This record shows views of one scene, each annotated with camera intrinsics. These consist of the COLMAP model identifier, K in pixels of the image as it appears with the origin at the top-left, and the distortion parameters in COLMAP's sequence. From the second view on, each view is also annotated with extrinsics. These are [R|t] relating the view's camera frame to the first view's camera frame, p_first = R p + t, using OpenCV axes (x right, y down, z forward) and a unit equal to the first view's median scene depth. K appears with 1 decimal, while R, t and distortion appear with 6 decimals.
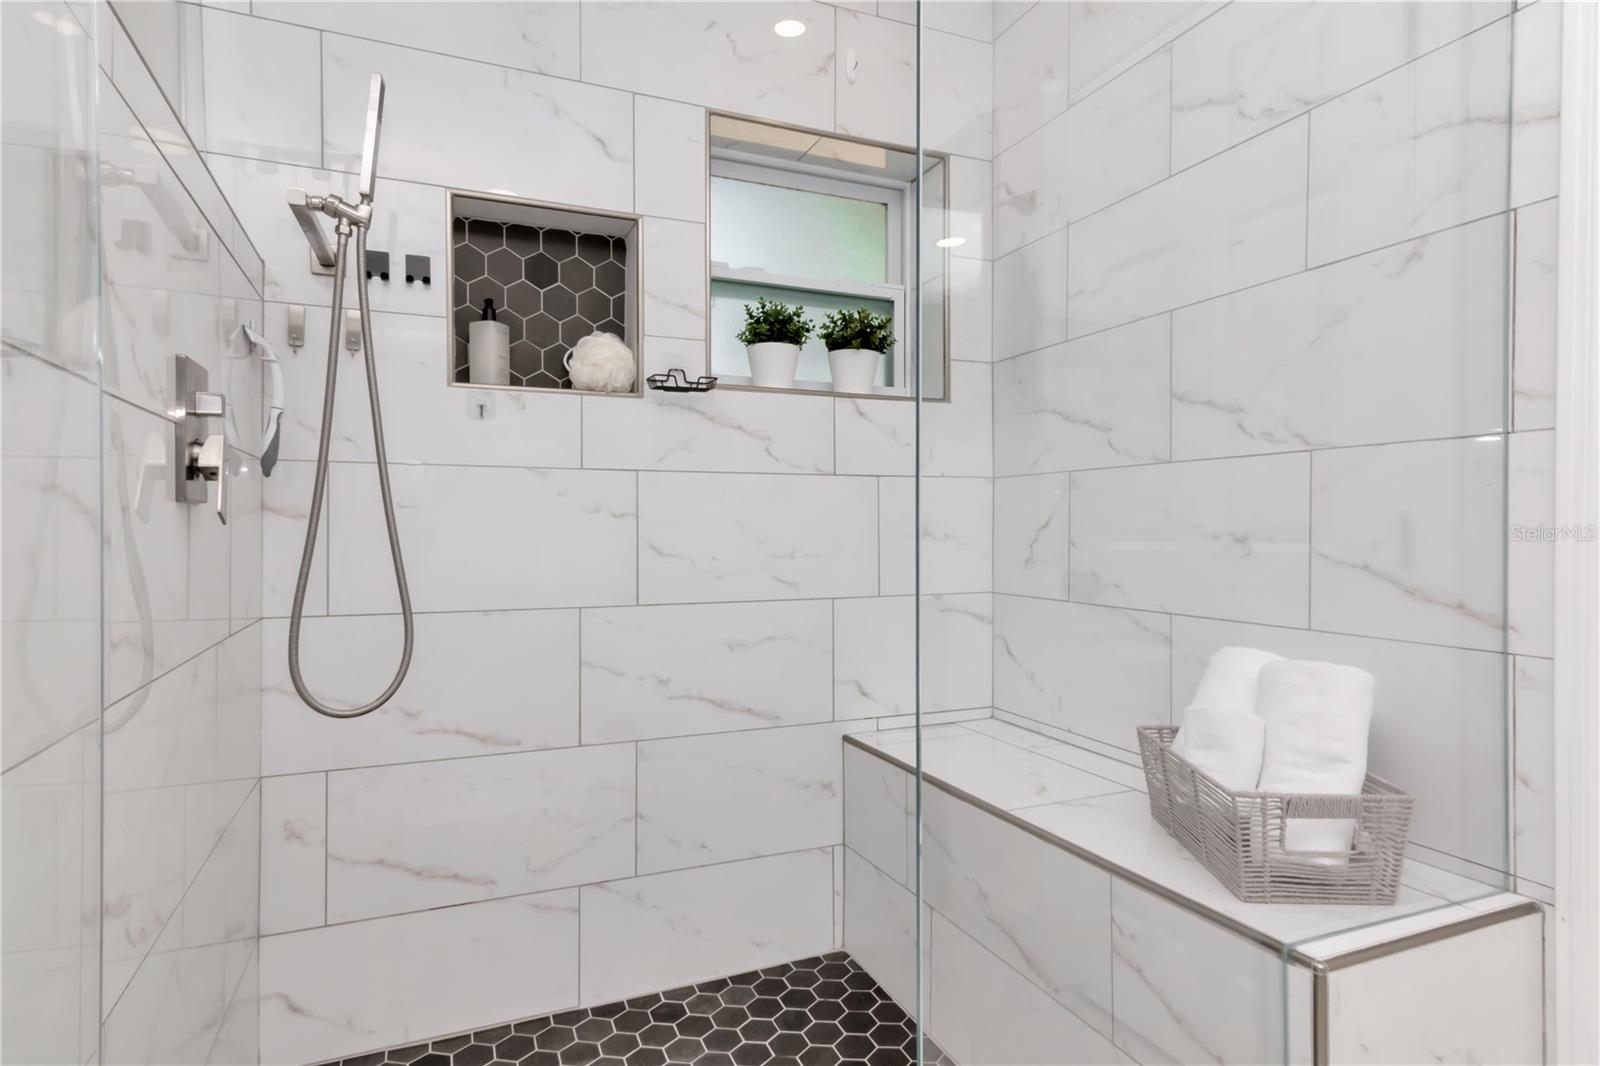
lens RADIAL K [[891.1, 0, 794.9], [0, 891.1, 531.8], [0, 0, 1]] dist [-0.004721, -0.001306]
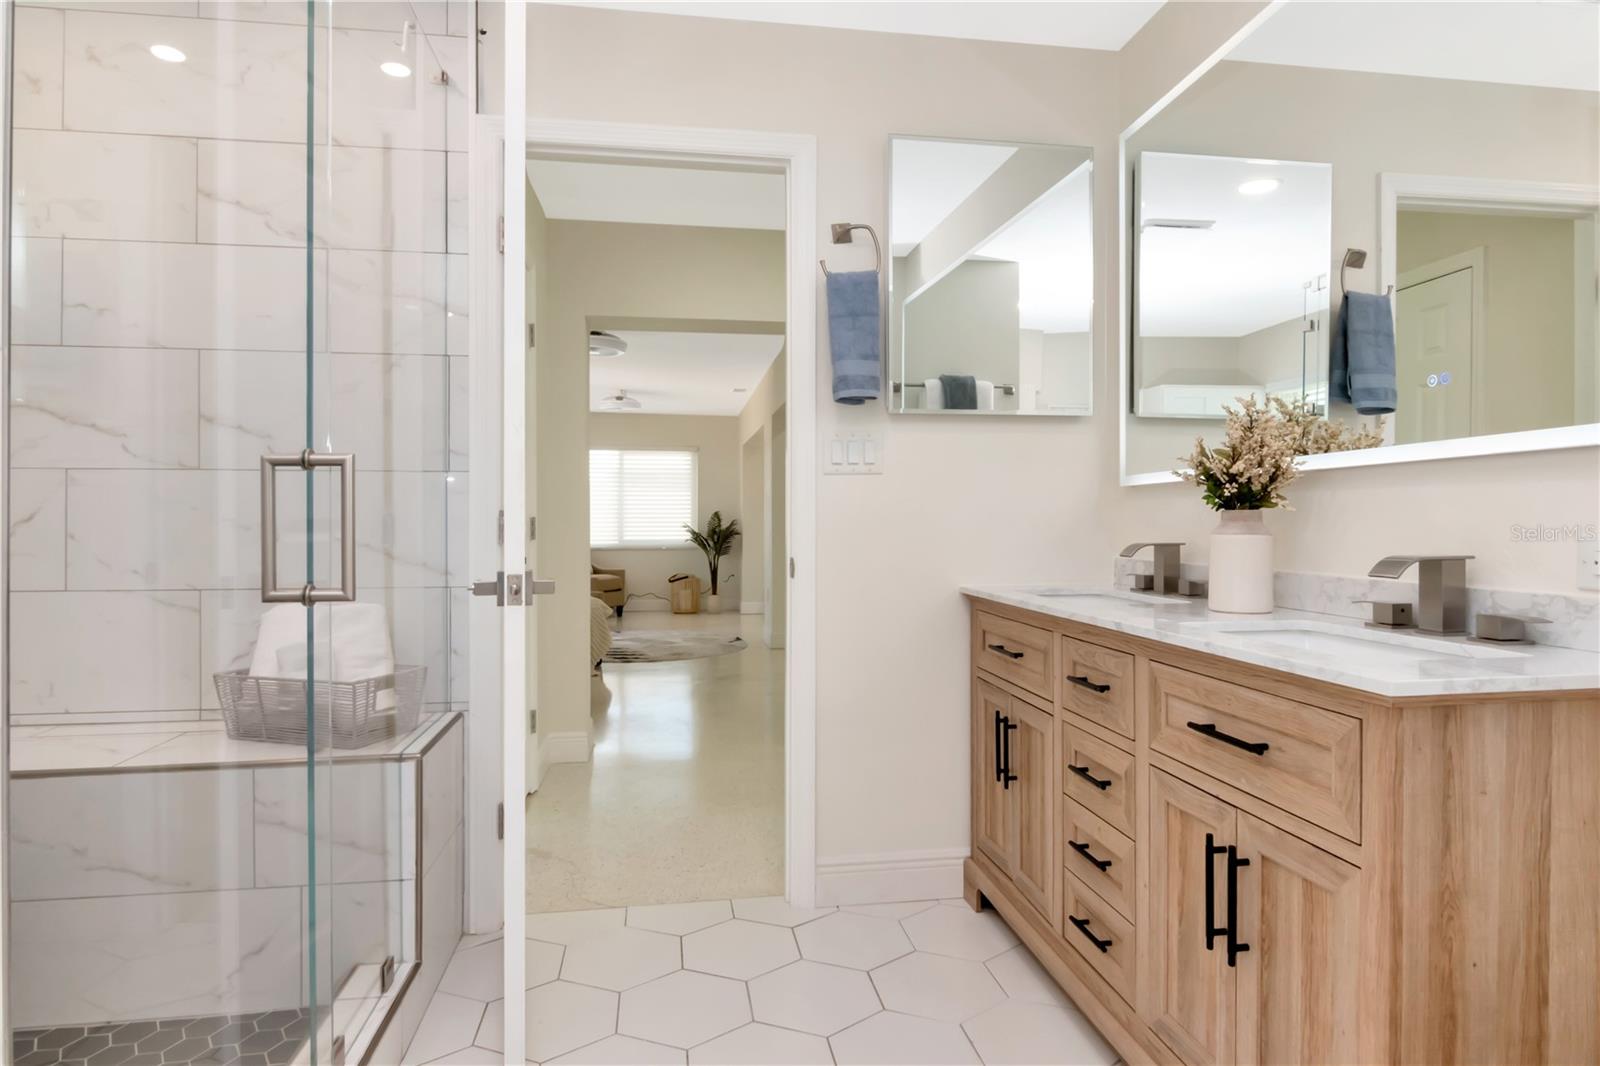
lens RADIAL K [[891.1, 0, 794.6], [0, 891.1, 528.1], [0, 0, 1]] dist [-0.004721, -0.001306]
pose [[0.240187, -0.011608, 0.970657, -0.846746], [0.002978, 0.999933, 0.011222, -0.008954], [-0.970722, 0.000195, 0.240205, -0.179082]]
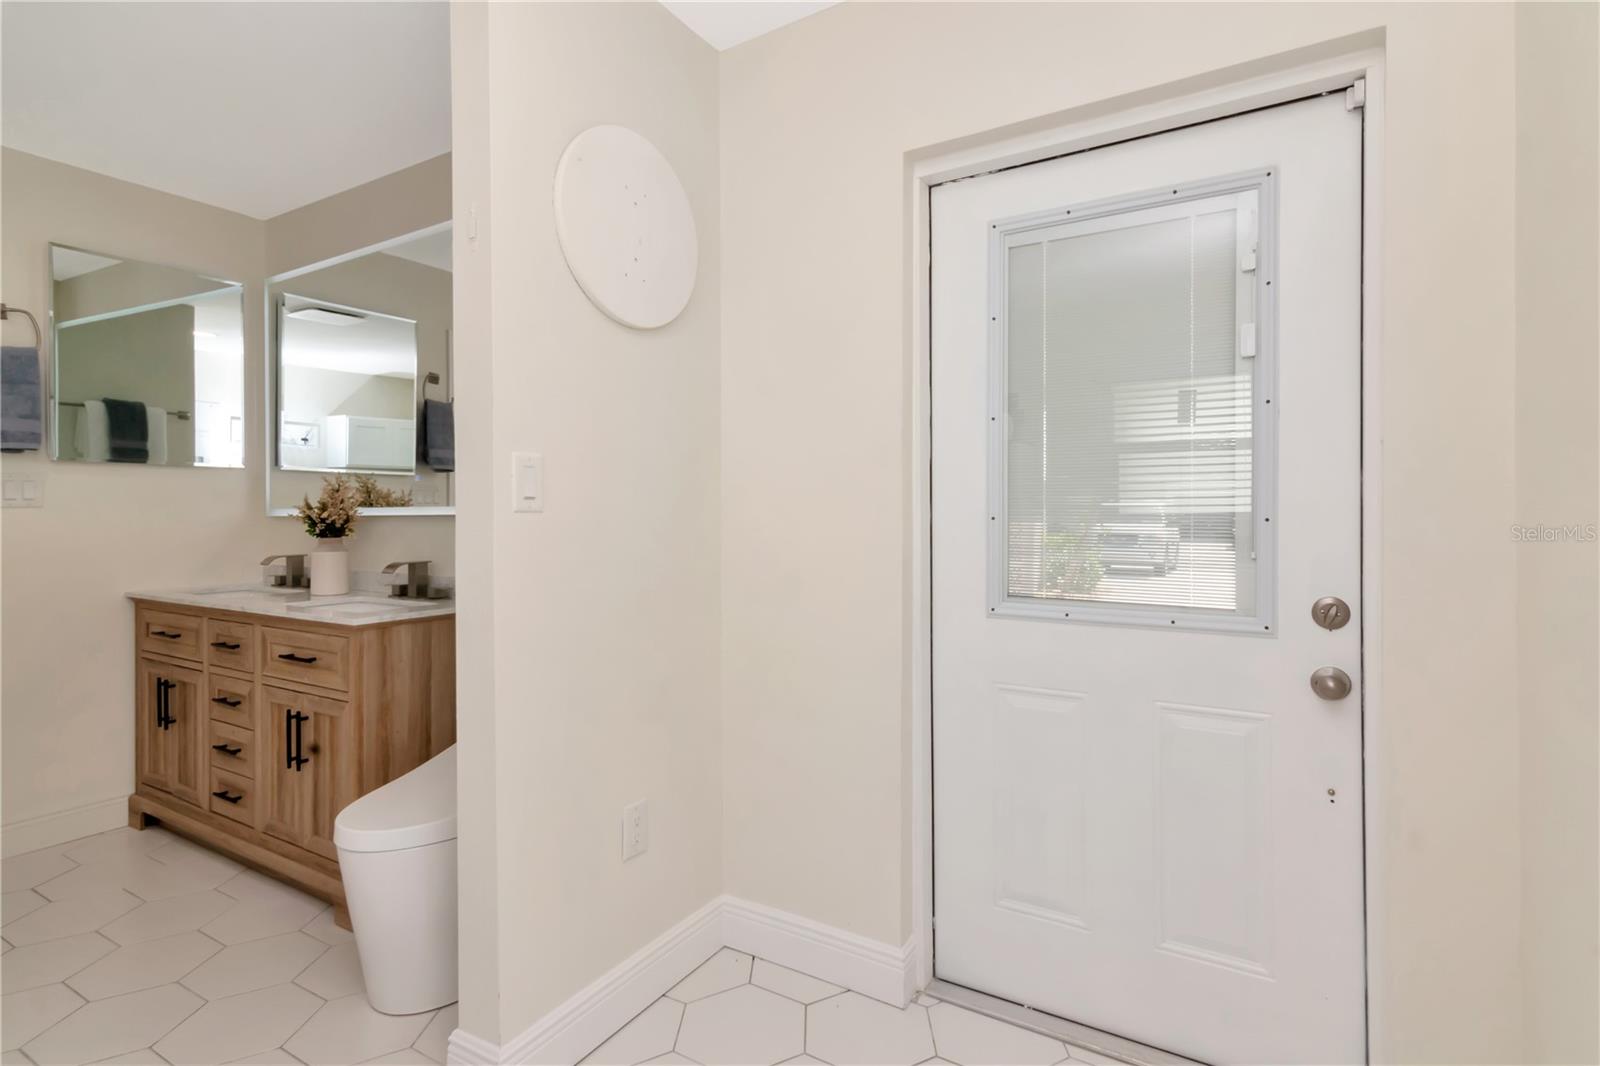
lens RADIAL K [[785.2, 0, 805.0], [0, 785.2, 517.3], [0, 0, 1]] dist [0.010341, -0.001387]
pose [[-0.601497, -0.006913, 0.798846, -1.906494], [-0.000855, 0.999968, 0.008010, -0.096970], [-0.798875, 0.004135, -0.601483, -0.261144]]
